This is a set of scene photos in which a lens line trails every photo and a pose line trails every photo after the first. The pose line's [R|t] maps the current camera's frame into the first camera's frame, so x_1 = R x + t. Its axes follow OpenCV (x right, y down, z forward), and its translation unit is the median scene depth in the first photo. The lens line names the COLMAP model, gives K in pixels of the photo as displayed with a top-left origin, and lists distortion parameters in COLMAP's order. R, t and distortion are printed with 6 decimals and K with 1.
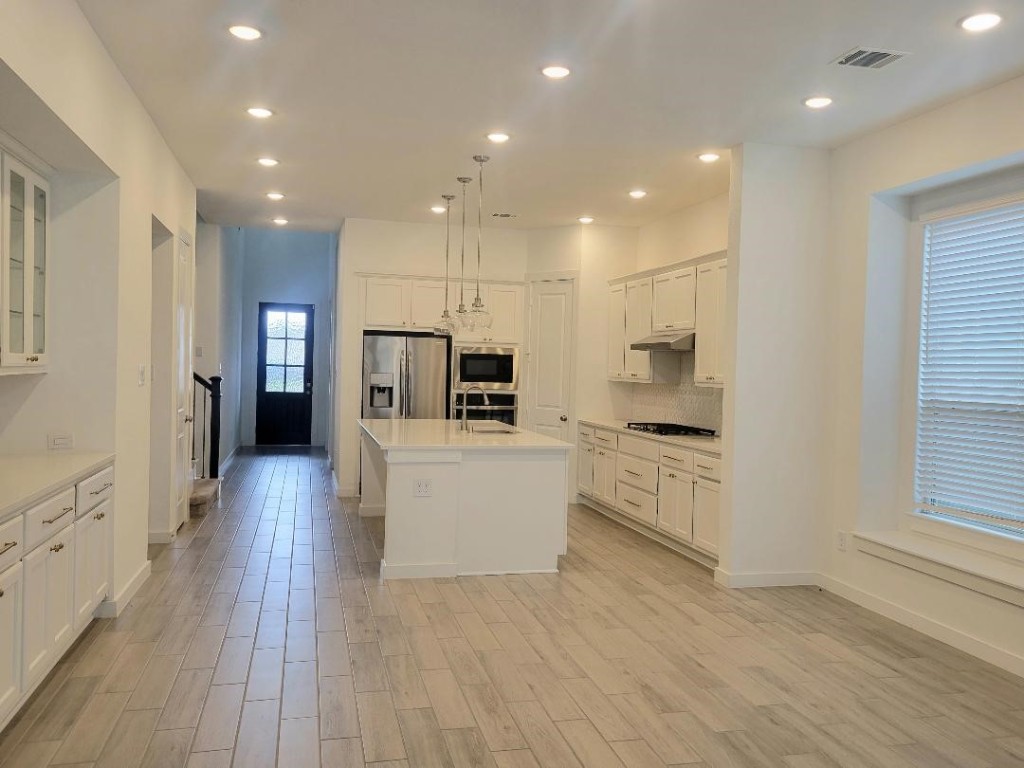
lens RADIAL K [[834.0, 0, 512.0], [0, 834.0, 384.0], [0, 0, 1]] dist [0.043882, -0.000144]
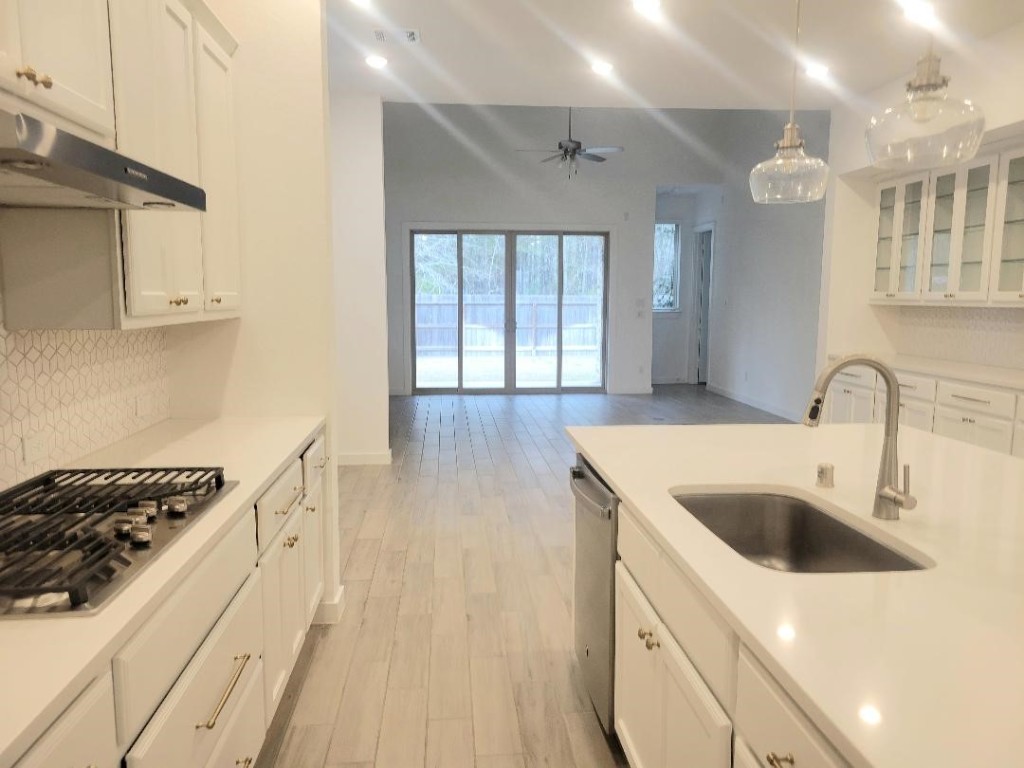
lens RADIAL K [[771.3, 0, 513.2], [0, 771.3, 379.4], [0, 0, 1]] dist [0.037688, 0.000847]
pose [[-0.986651, -0.048973, 0.155309, 0.023880], [-0.027731, 0.990306, 0.136104, -0.021196], [-0.160469, 0.129981, -0.978445, 1.151930]]
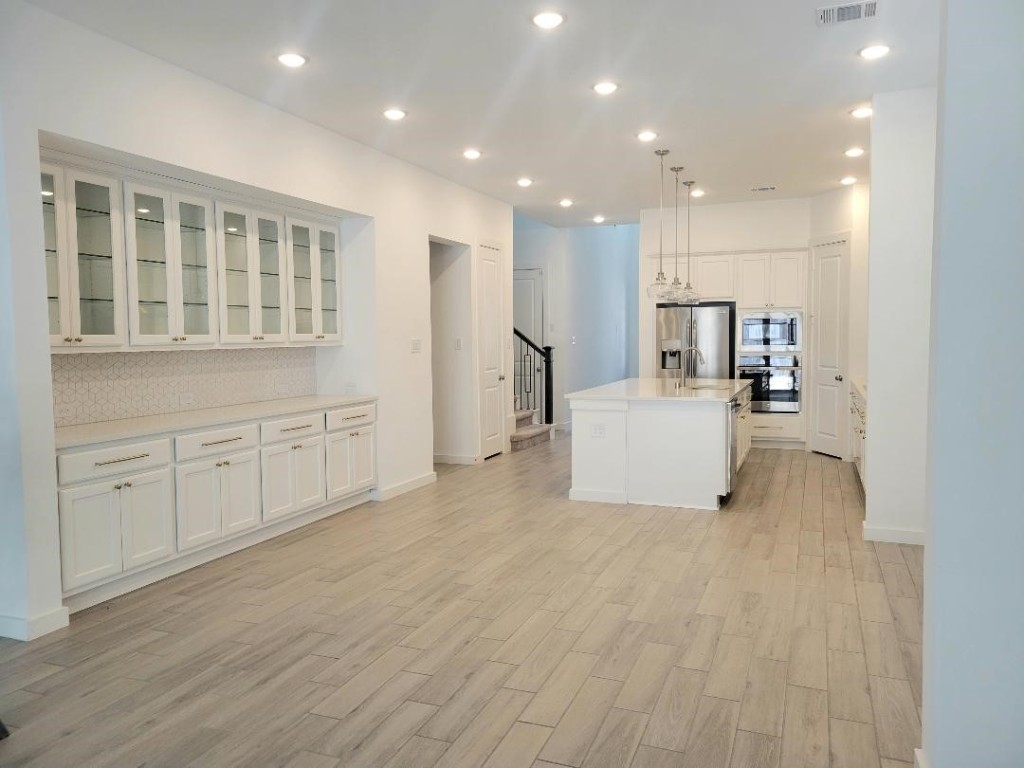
lens RADIAL K [[771.3, 0, 513.2], [0, 771.3, 379.4], [0, 0, 1]] dist [0.037688, 0.000847]
pose [[0.813139, -0.000152, -0.582070, 0.338518], [0.019228, 0.999461, 0.026599, 0.011308], [0.581753, -0.032821, 0.812703, -0.005489]]
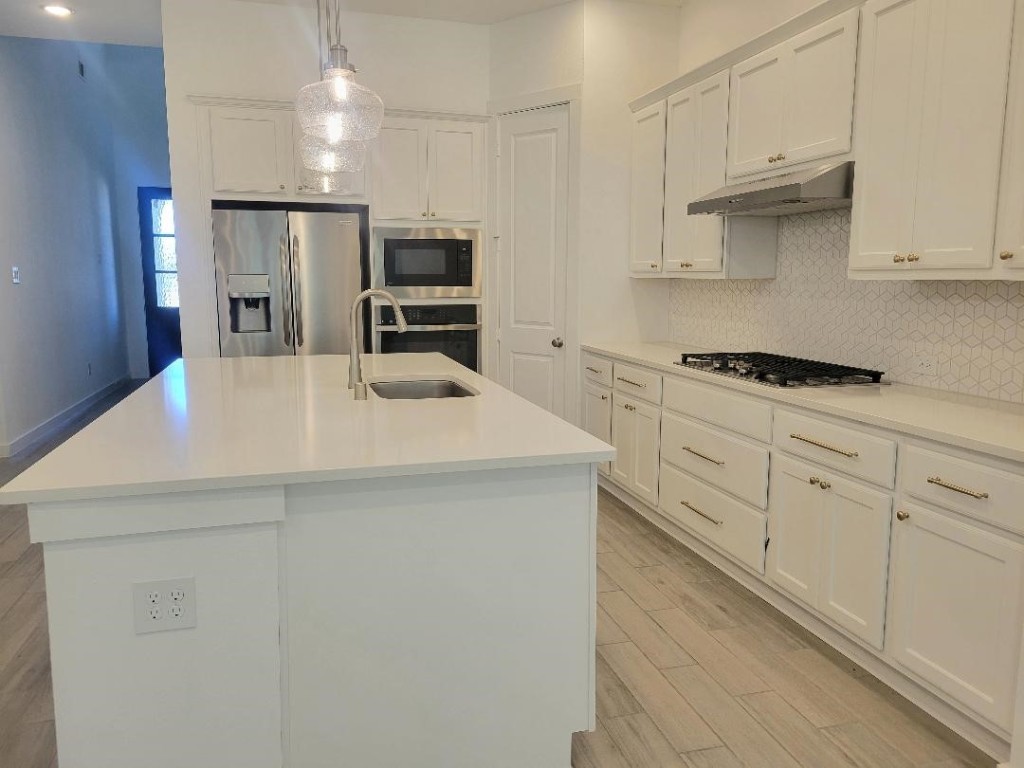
lens RADIAL K [[771.3, 0, 513.2], [0, 771.3, 379.4], [0, 0, 1]] dist [0.037688, 0.000847]
pose [[0.999414, -0.027390, 0.020543, 0.020374], [0.024898, 0.993279, 0.113035, 0.004126], [-0.023501, -0.112457, 0.993379, 0.514400]]
